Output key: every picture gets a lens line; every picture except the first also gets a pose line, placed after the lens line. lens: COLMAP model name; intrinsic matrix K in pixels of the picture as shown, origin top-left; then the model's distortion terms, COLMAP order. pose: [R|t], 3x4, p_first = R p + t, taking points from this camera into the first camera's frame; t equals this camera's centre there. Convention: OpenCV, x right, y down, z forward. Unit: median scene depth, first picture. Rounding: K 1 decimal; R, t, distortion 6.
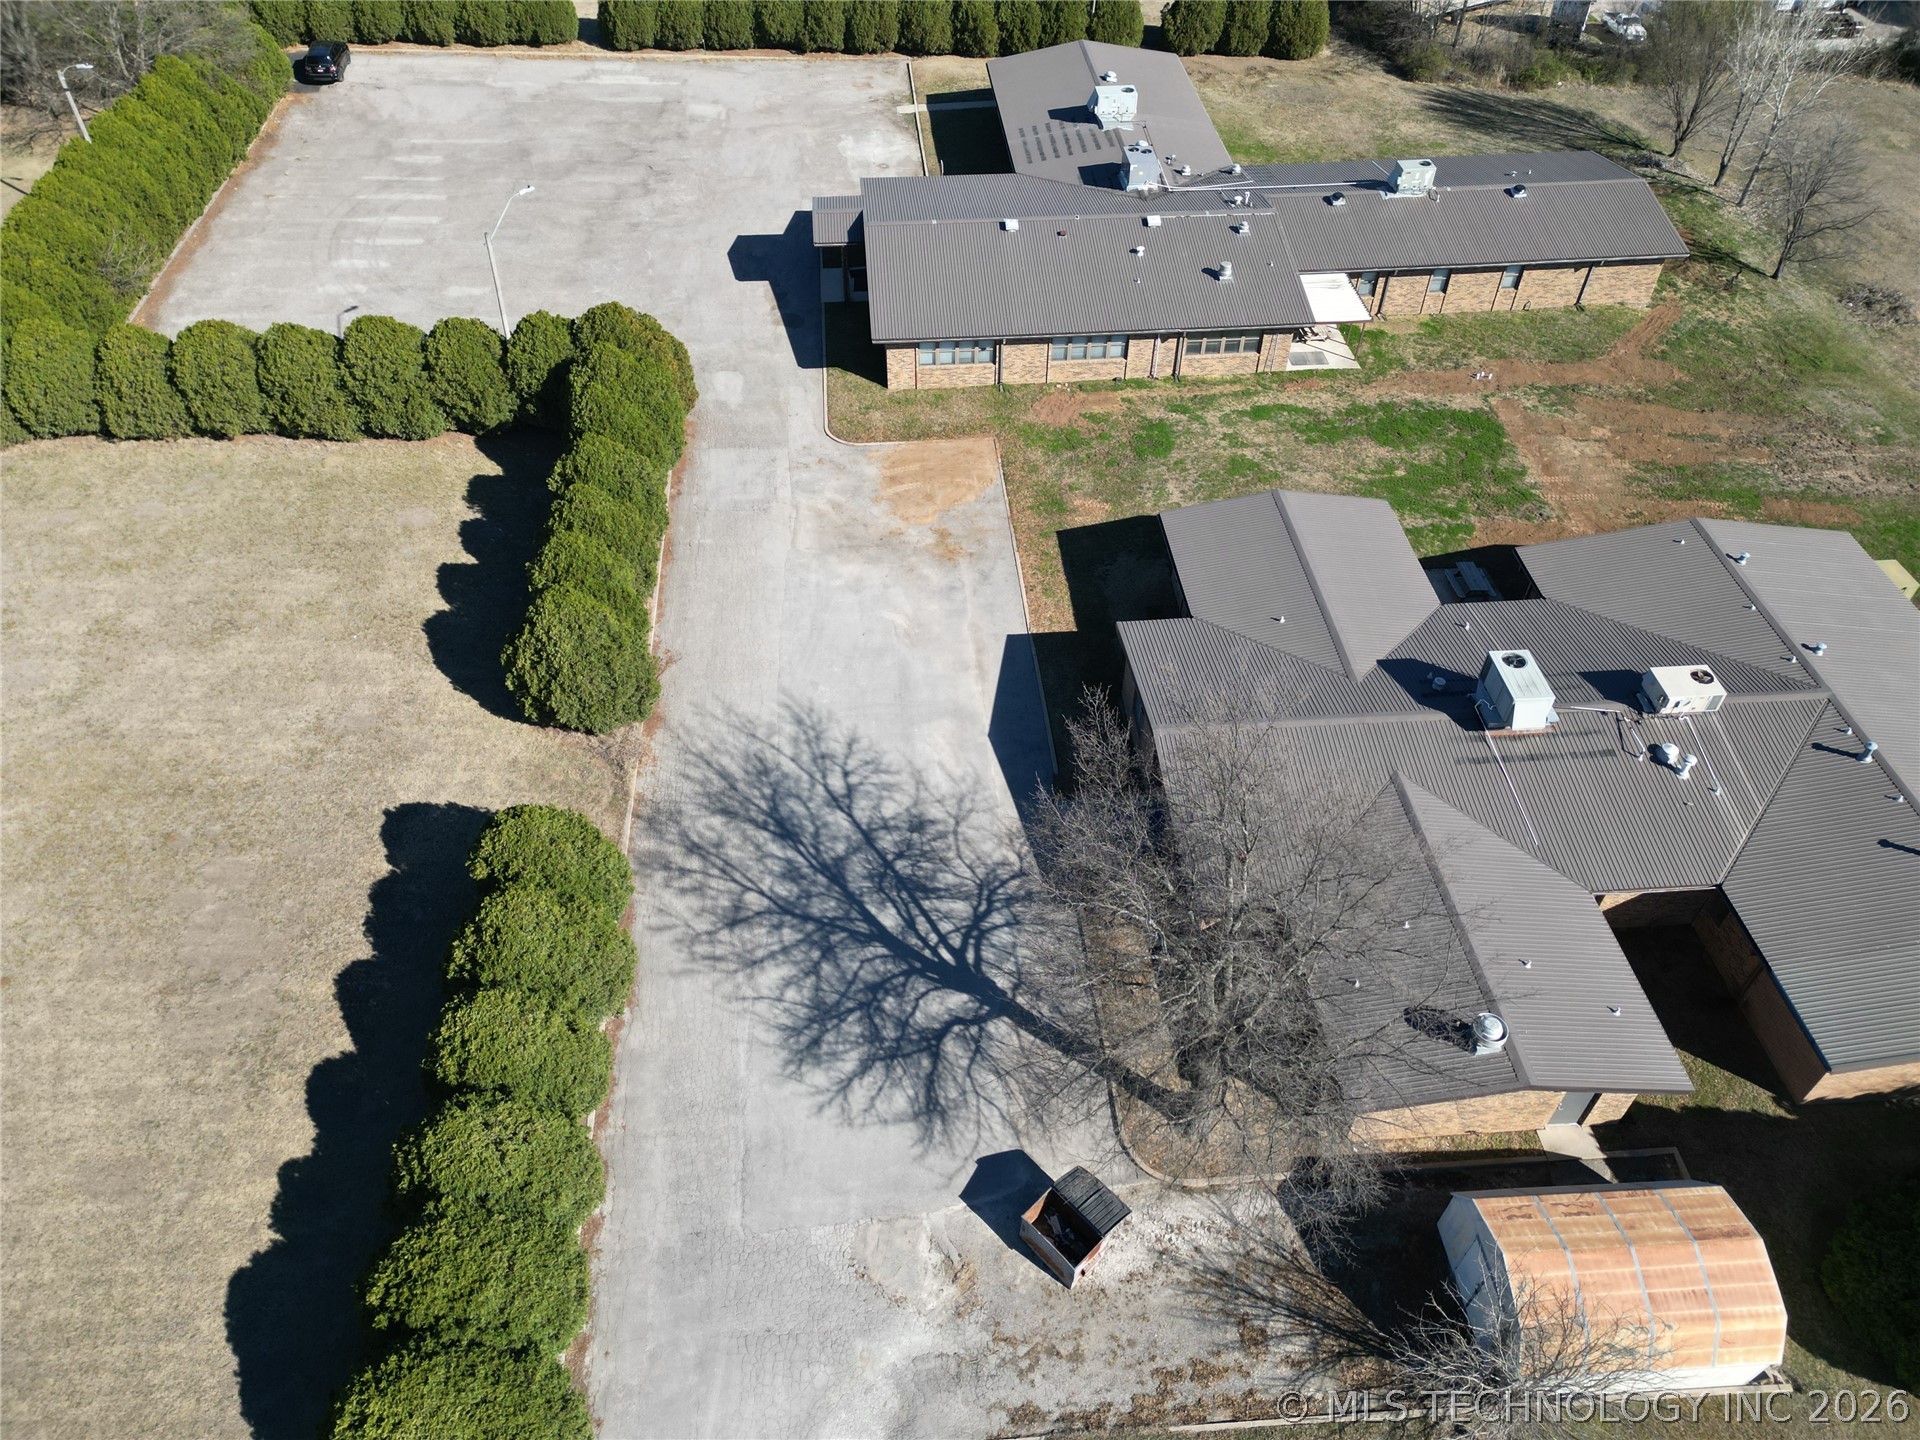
lens RADIAL K [[1345.7, 0, 961.2], [0, 1345.7, 715.7], [0, 0, 1]] dist [0.075270, -0.068053]
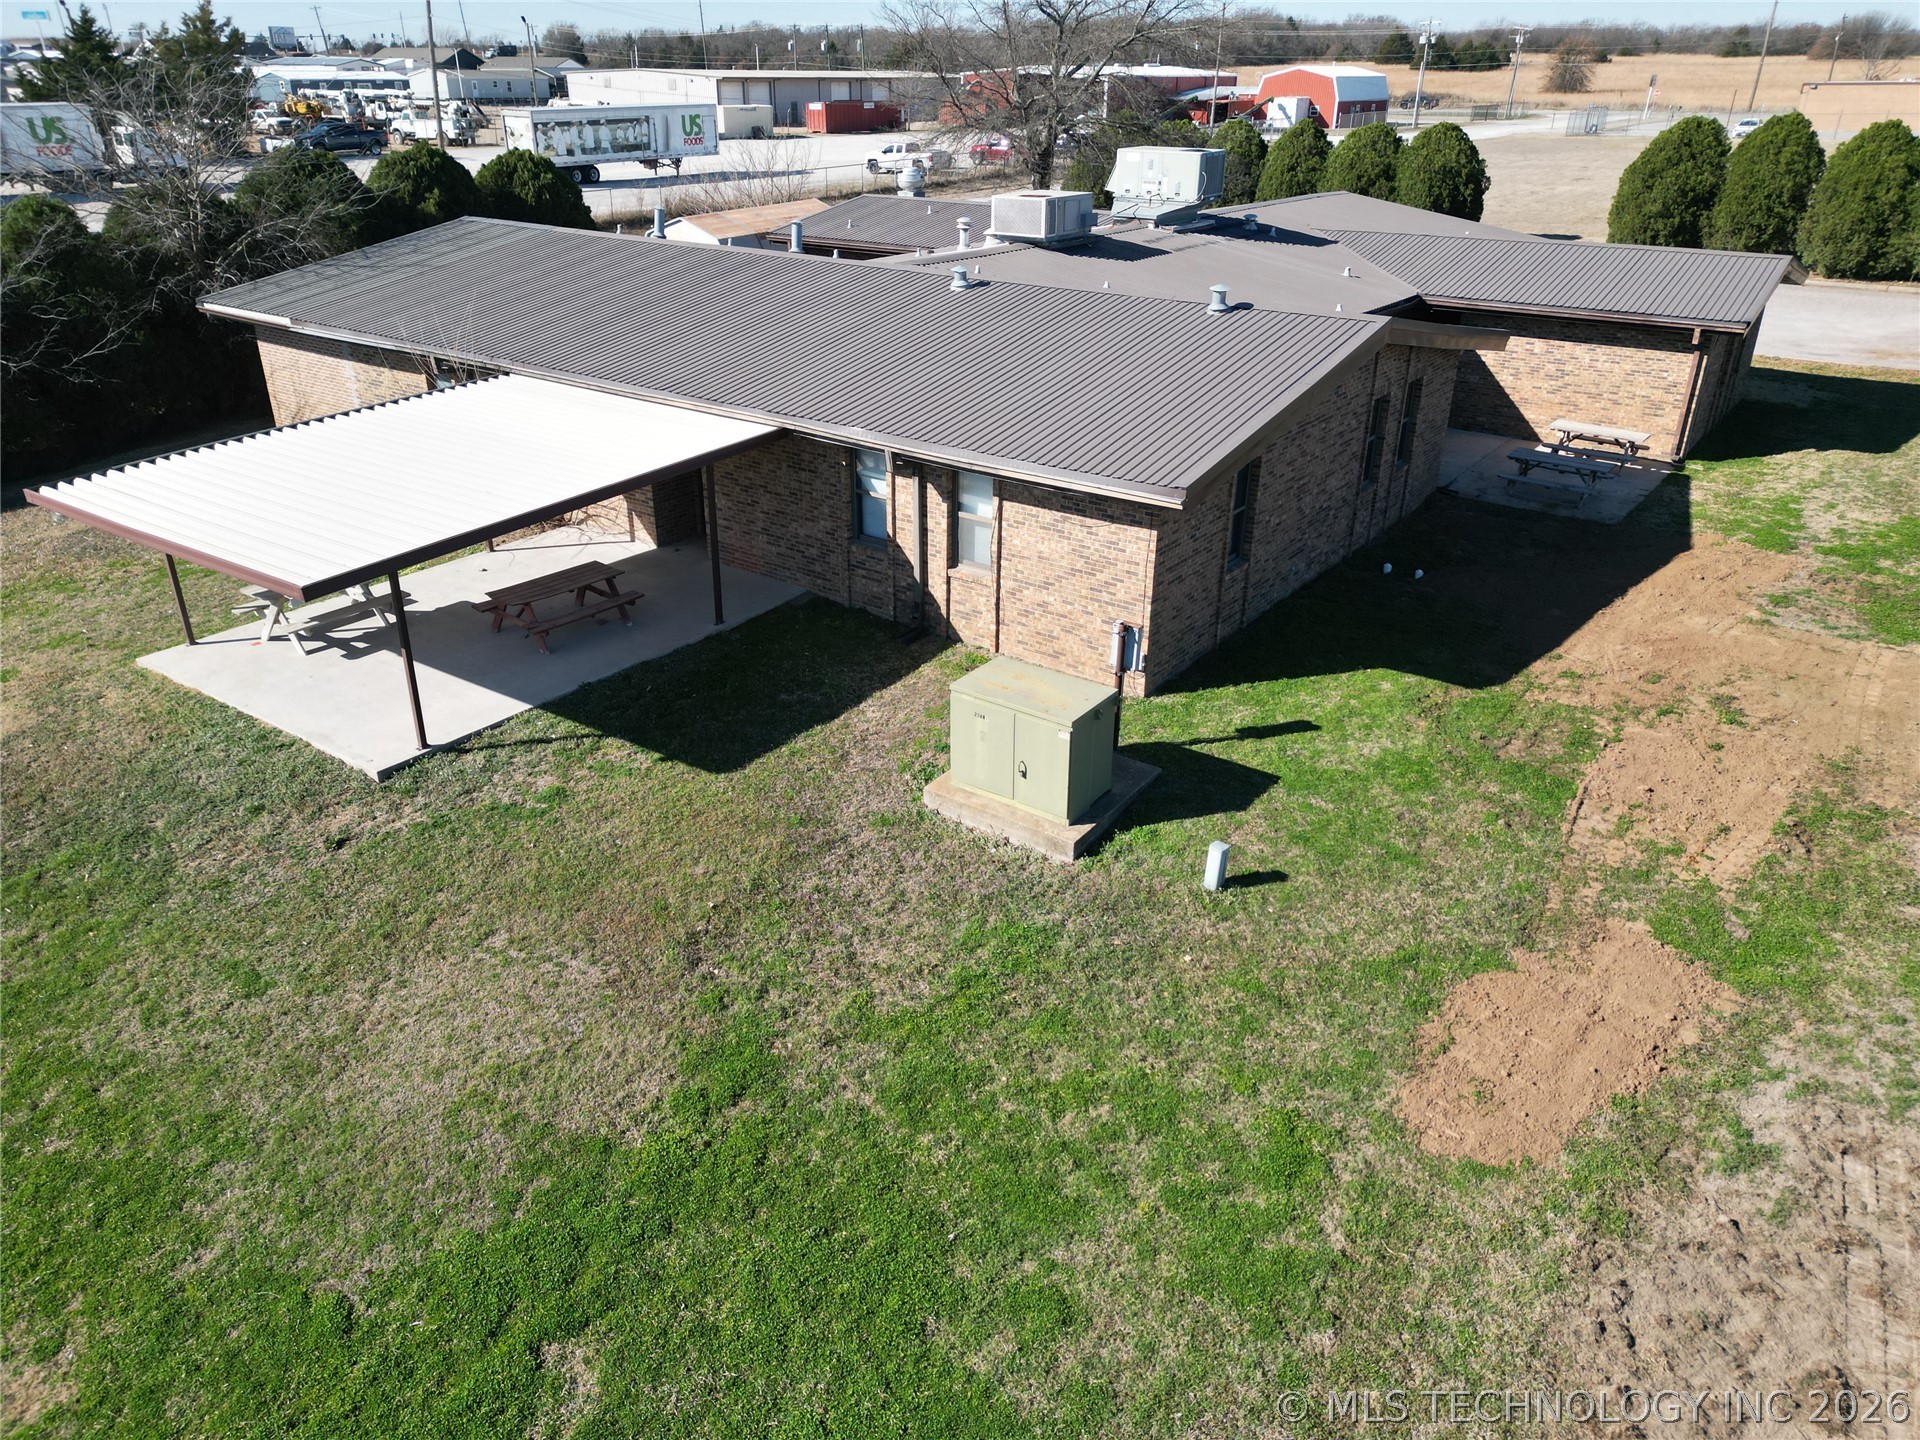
lens RADIAL K [[1345.7, 0, 958.5], [0, 1345.7, 711.0], [0, 0, 1]] dist [0.075270, -0.068053]
pose [[-0.651797, 0.310379, -0.691972, 1.061345], [-0.547876, 0.438193, 0.712614, -0.351577], [0.524397, 0.843595, -0.115564, 1.228802]]
